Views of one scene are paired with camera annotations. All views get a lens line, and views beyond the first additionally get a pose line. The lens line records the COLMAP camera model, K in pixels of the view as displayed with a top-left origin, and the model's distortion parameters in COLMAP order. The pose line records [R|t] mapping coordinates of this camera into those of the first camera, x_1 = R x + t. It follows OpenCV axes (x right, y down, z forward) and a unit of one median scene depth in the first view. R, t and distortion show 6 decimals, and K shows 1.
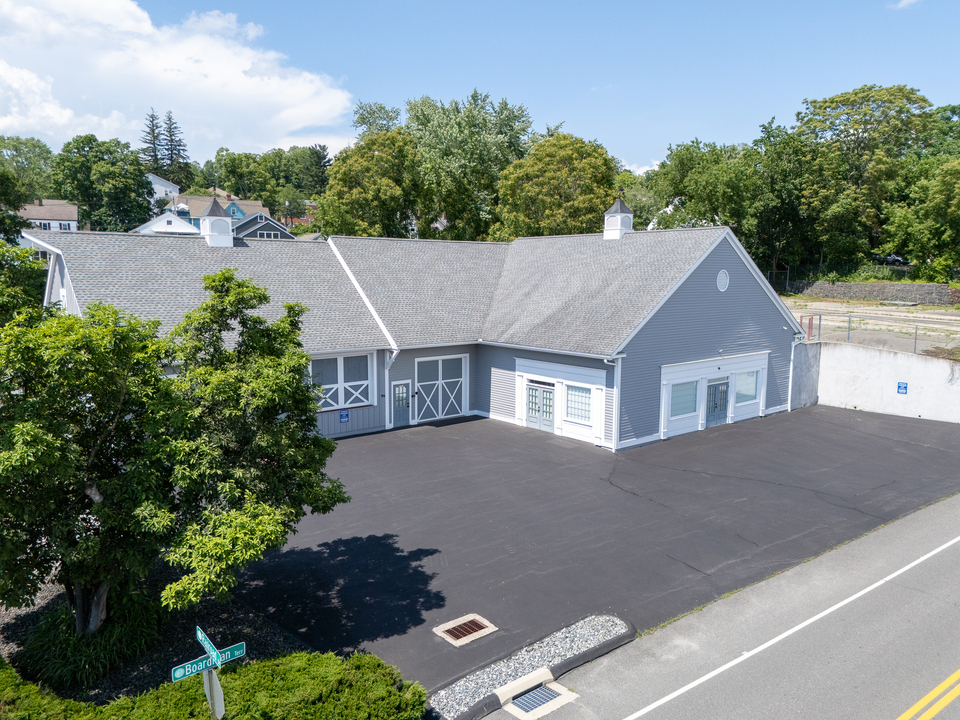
lens RADIAL K [[709.6, 0, 478.7], [0, 709.6, 359.2], [0, 0, 1]] dist [0.079495, -0.081032]
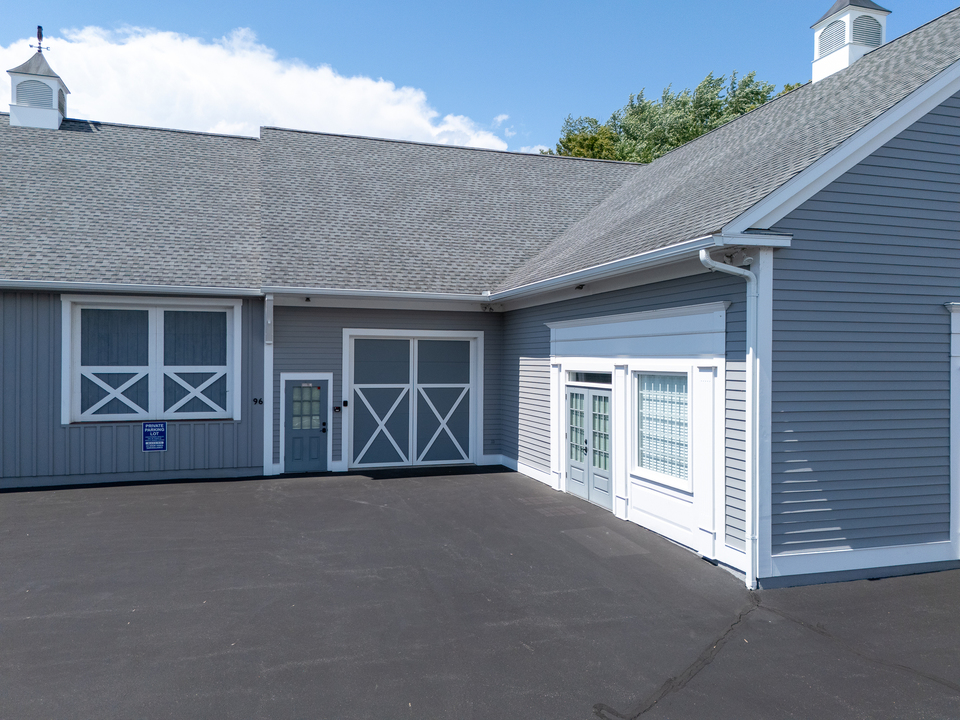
lens RADIAL K [[709.6, 0, 478.7], [0, 709.6, 359.2], [0, 0, 1]] dist [0.079495, -0.081032]
pose [[0.924309, 0.000901, -0.381644, 0.167109], [-0.048777, 0.992075, -0.115792, 0.066557], [0.378515, 0.125643, 0.917028, 0.577247]]
